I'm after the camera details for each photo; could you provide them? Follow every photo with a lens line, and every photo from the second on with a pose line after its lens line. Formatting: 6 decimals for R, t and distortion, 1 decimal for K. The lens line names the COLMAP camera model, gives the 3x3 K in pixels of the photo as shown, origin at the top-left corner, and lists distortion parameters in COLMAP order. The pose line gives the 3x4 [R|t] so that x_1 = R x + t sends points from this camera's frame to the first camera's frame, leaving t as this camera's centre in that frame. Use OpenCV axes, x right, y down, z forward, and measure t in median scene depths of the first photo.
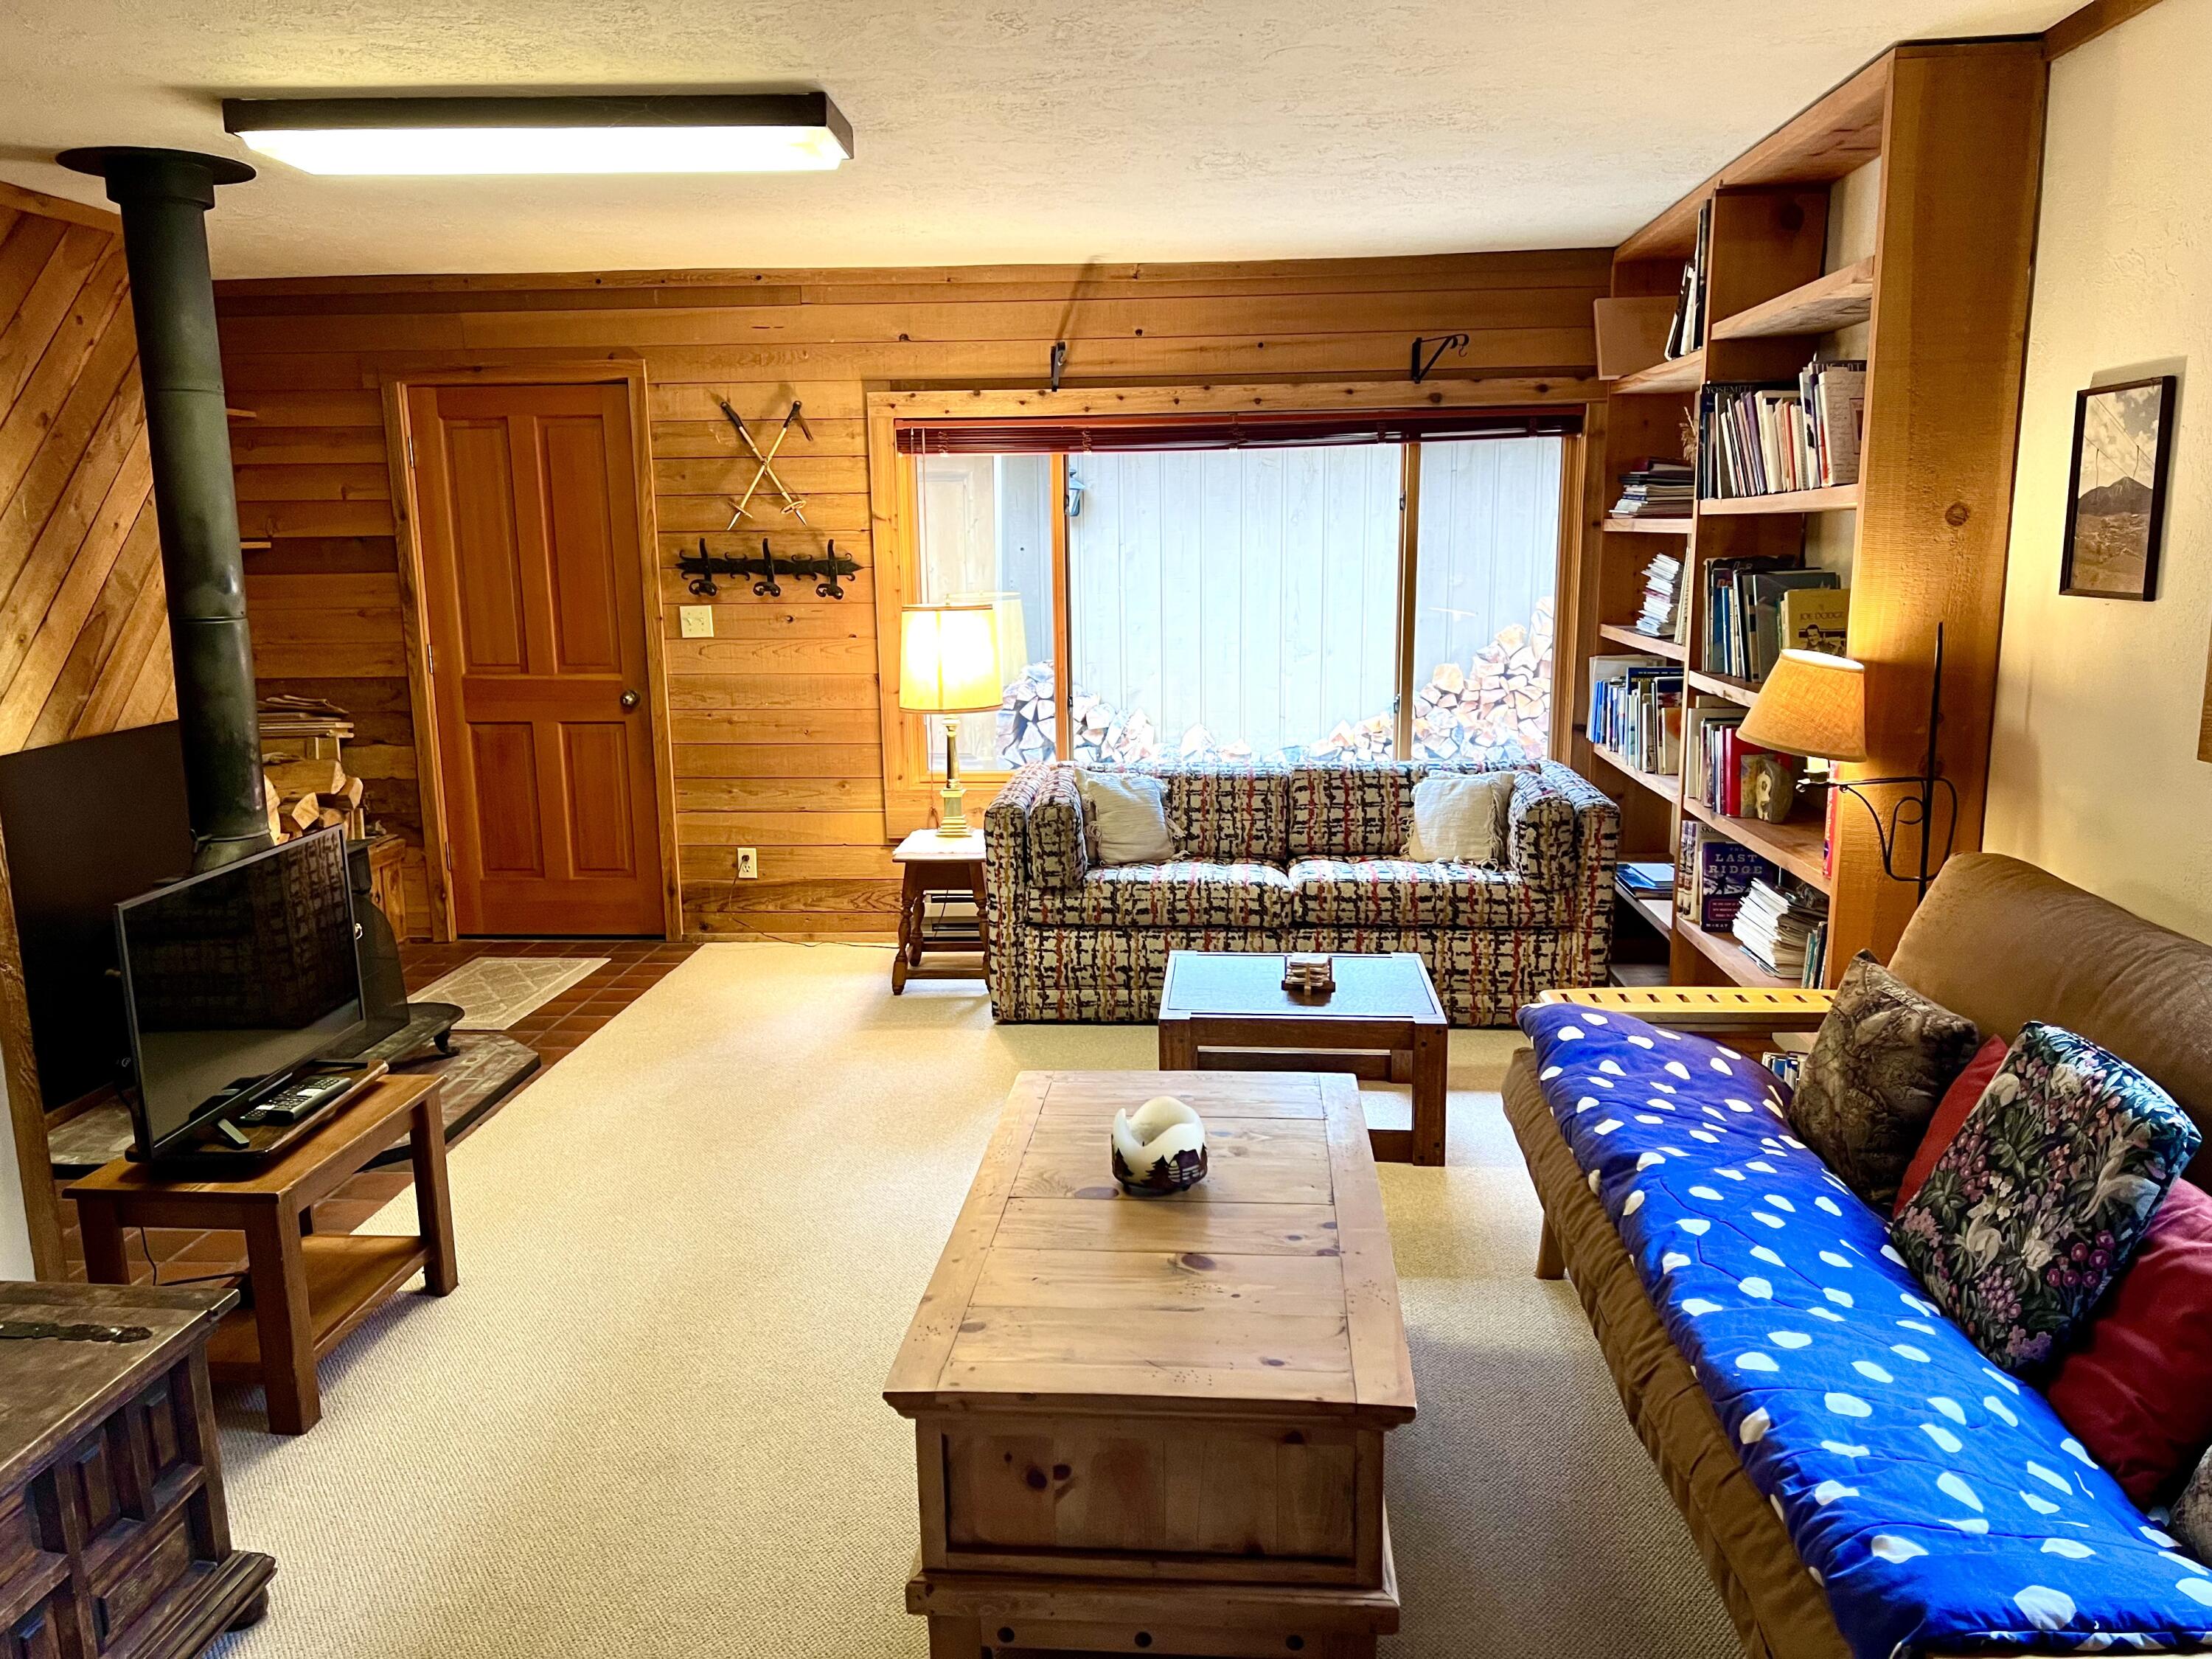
lens RADIAL K [[1657.2, 0, 1106.8], [0, 1657.2, 830.2], [0, 0, 1]] dist [0.056937, -0.053697]
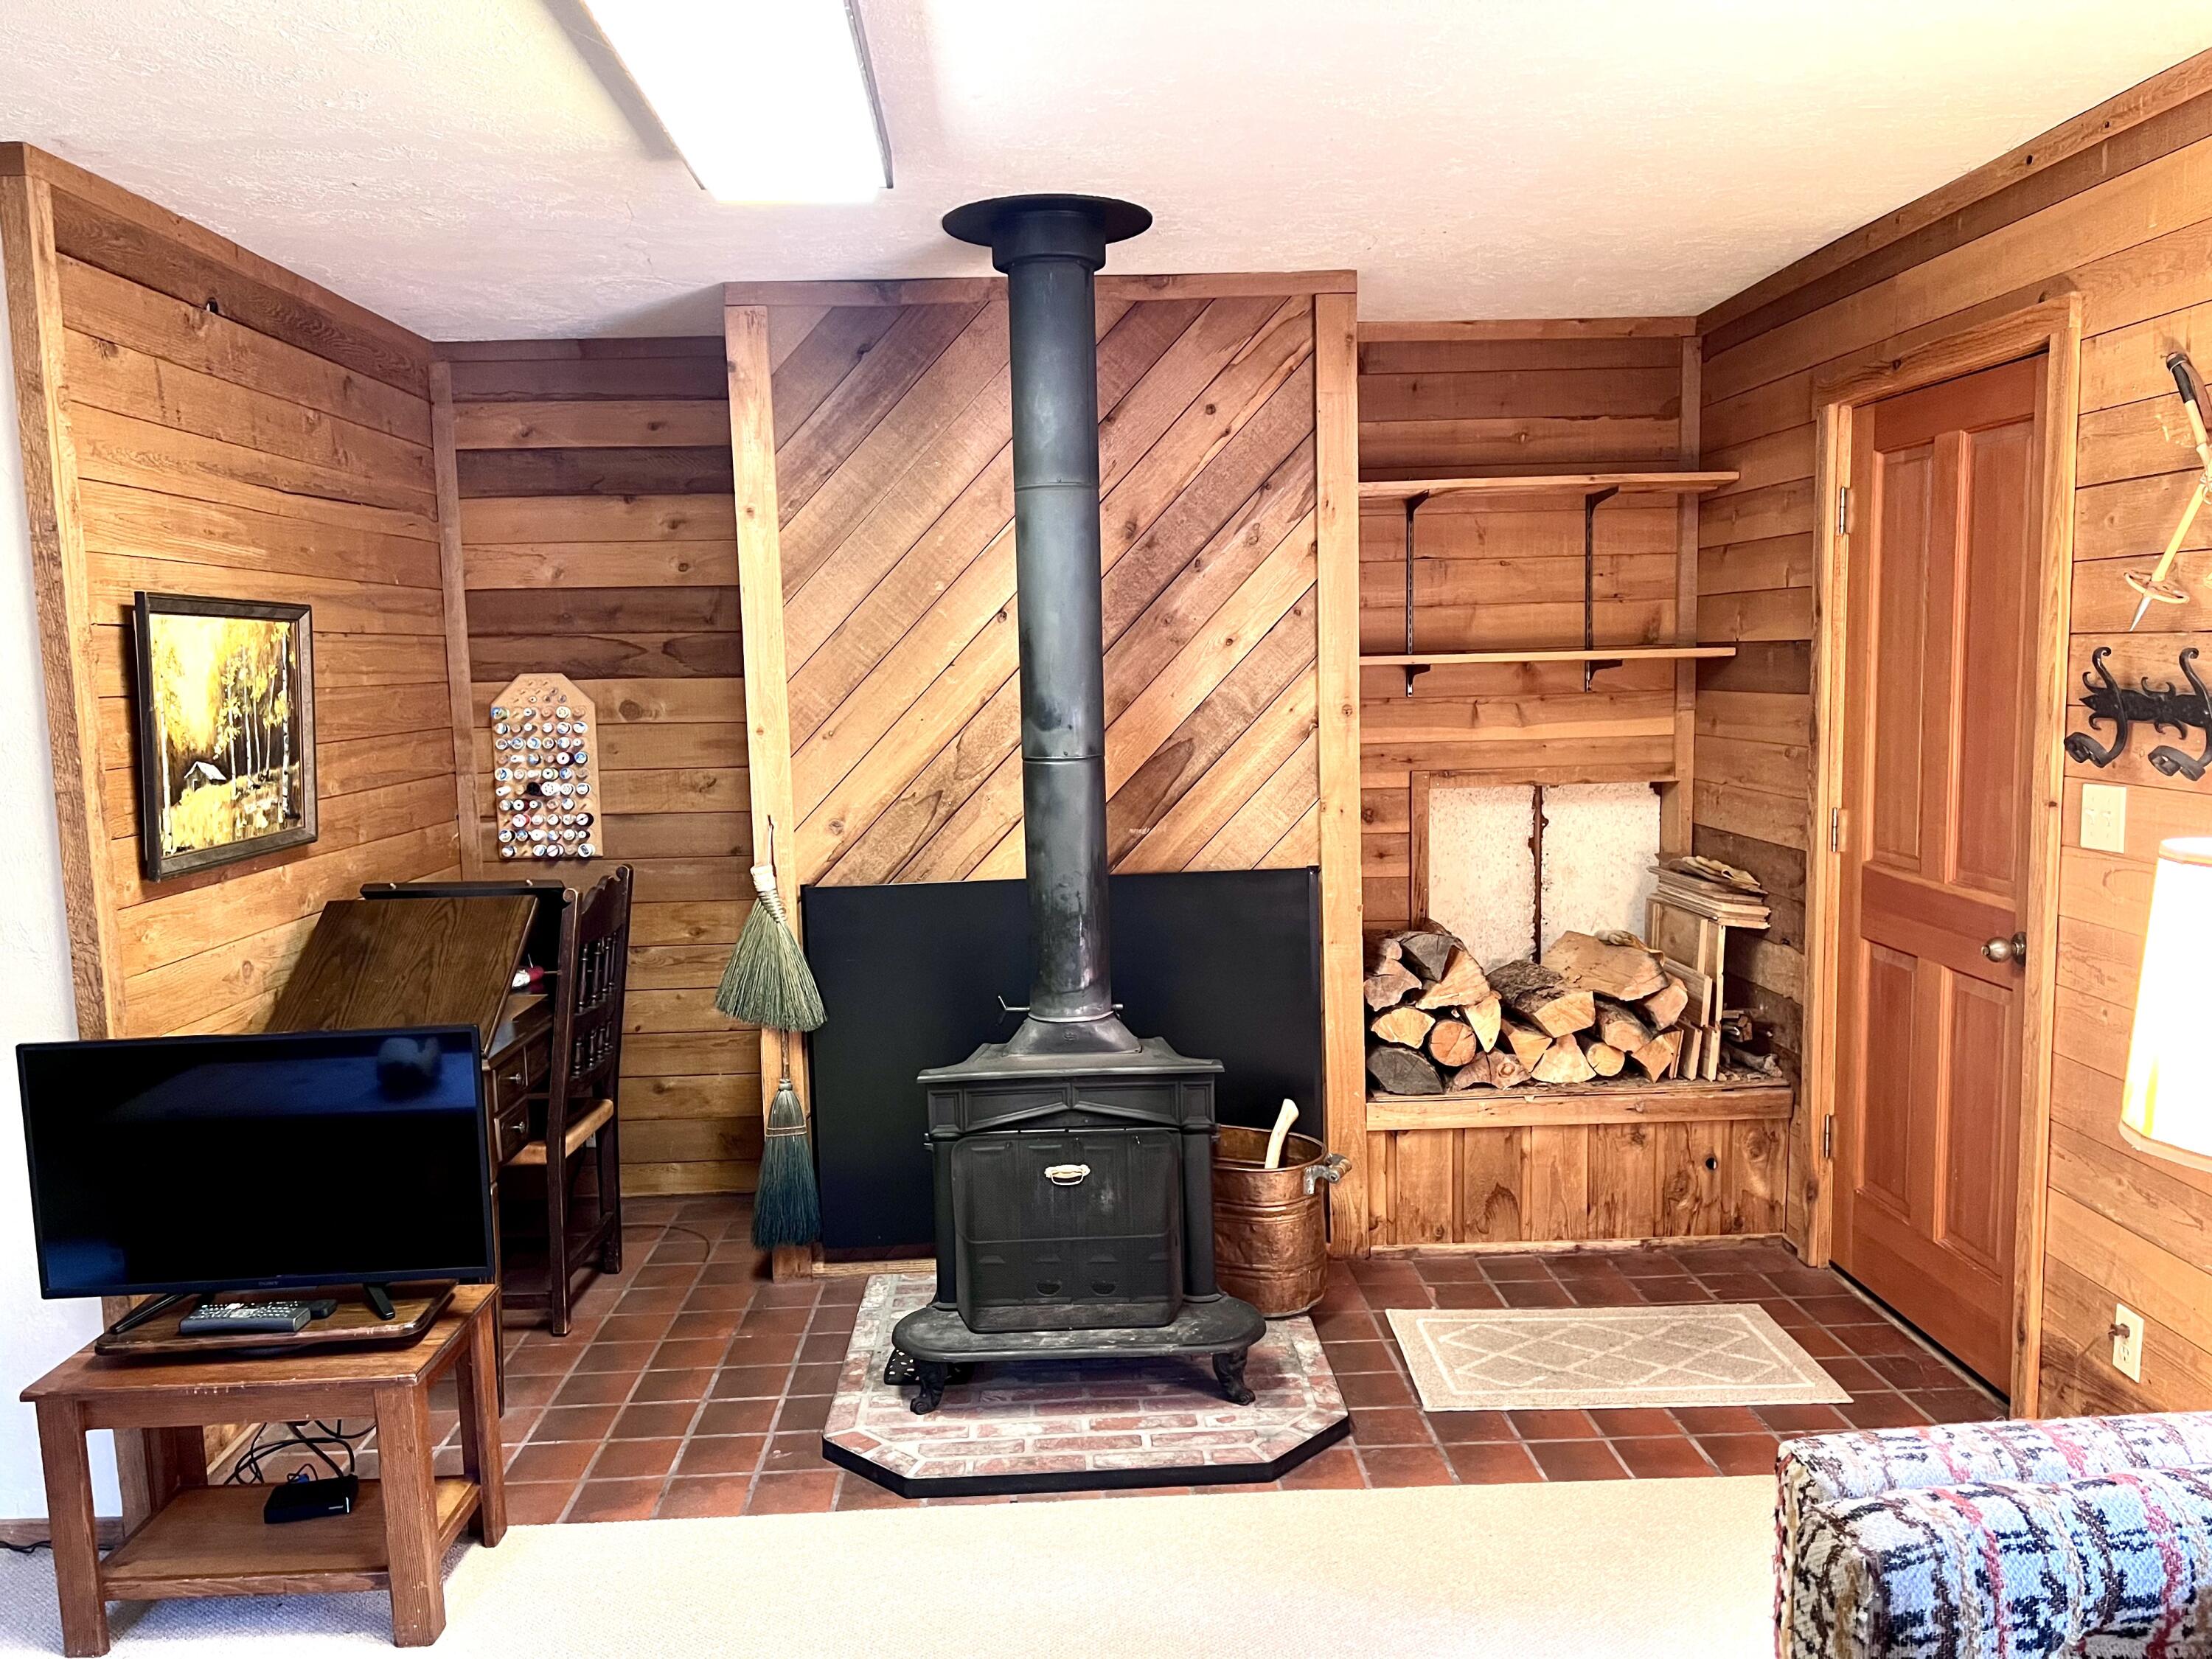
lens RADIAL K [[1657.2, 0, 1095.8], [0, 1657.2, 835.5], [0, 0, 1]] dist [0.056937, -0.053697]
pose [[0.099277, 0.123164, -0.987408, 0.207480], [-0.155447, 0.982047, 0.106866, -0.129544], [0.982843, 0.142881, 0.116640, 0.671302]]
